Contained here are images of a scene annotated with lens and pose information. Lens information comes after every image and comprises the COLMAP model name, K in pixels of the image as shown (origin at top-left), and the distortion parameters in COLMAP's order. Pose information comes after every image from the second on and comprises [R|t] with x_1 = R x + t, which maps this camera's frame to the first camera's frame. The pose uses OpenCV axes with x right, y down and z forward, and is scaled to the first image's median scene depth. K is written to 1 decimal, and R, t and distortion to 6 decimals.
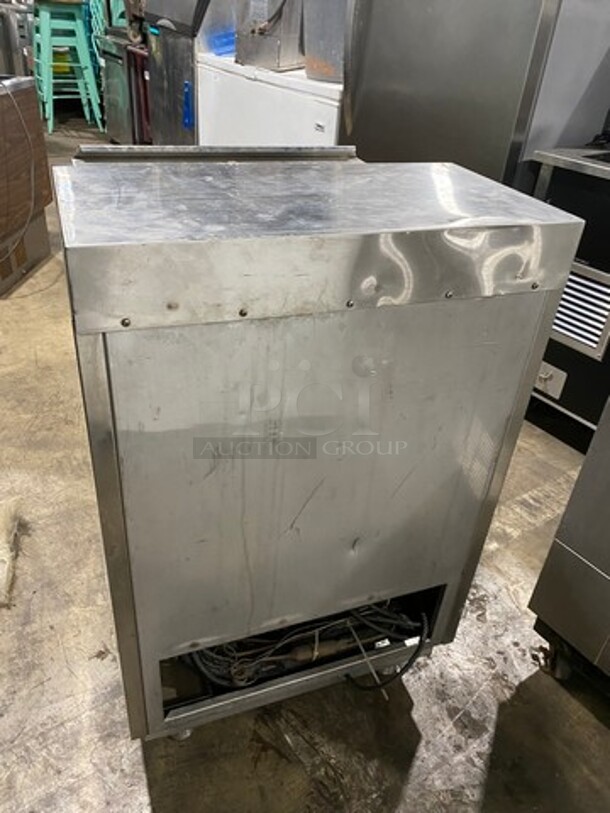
lens RADIAL K [[621.6, 0, 304.9], [0, 621.6, 406.1], [0, 0, 1]] dist [-0.003044, -0.008685]
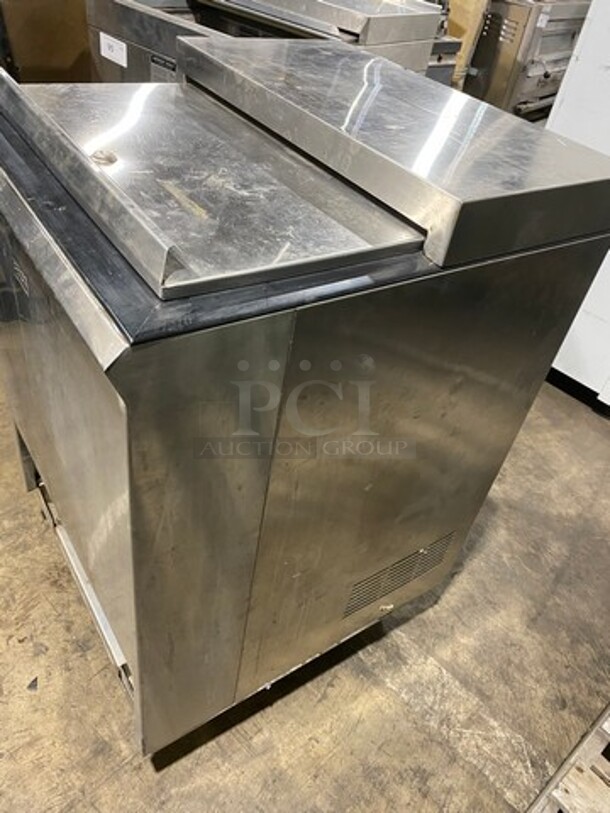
lens RADIAL K [[621.6, 0, 305.1], [0, 621.6, 406.0], [0, 0, 1]] dist [-0.003044, -0.008685]
pose [[-0.230773, -0.697049, 0.678872, -0.720213], [0.387361, 0.574215, 0.721268, -0.583495], [-0.892578, 0.429418, 0.137496, 0.818734]]
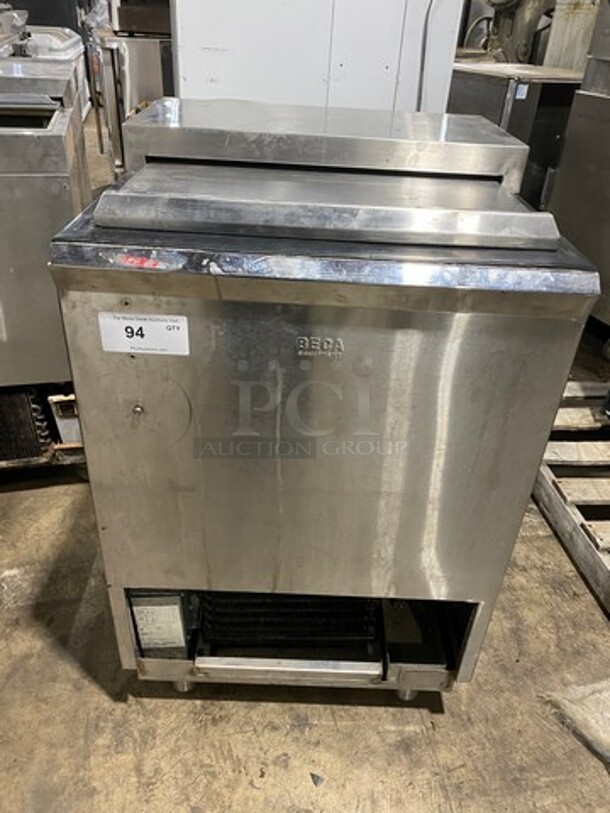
lens RADIAL K [[621.6, 0, 305.6], [0, 621.6, 405.0], [0, 0, 1]] dist [-0.003044, -0.008685]
pose [[-0.932418, -0.276438, 0.232763, -0.310596], [0.096786, 0.429537, 0.897848, -0.879041], [-0.348180, 0.859697, -0.373753, 1.393576]]
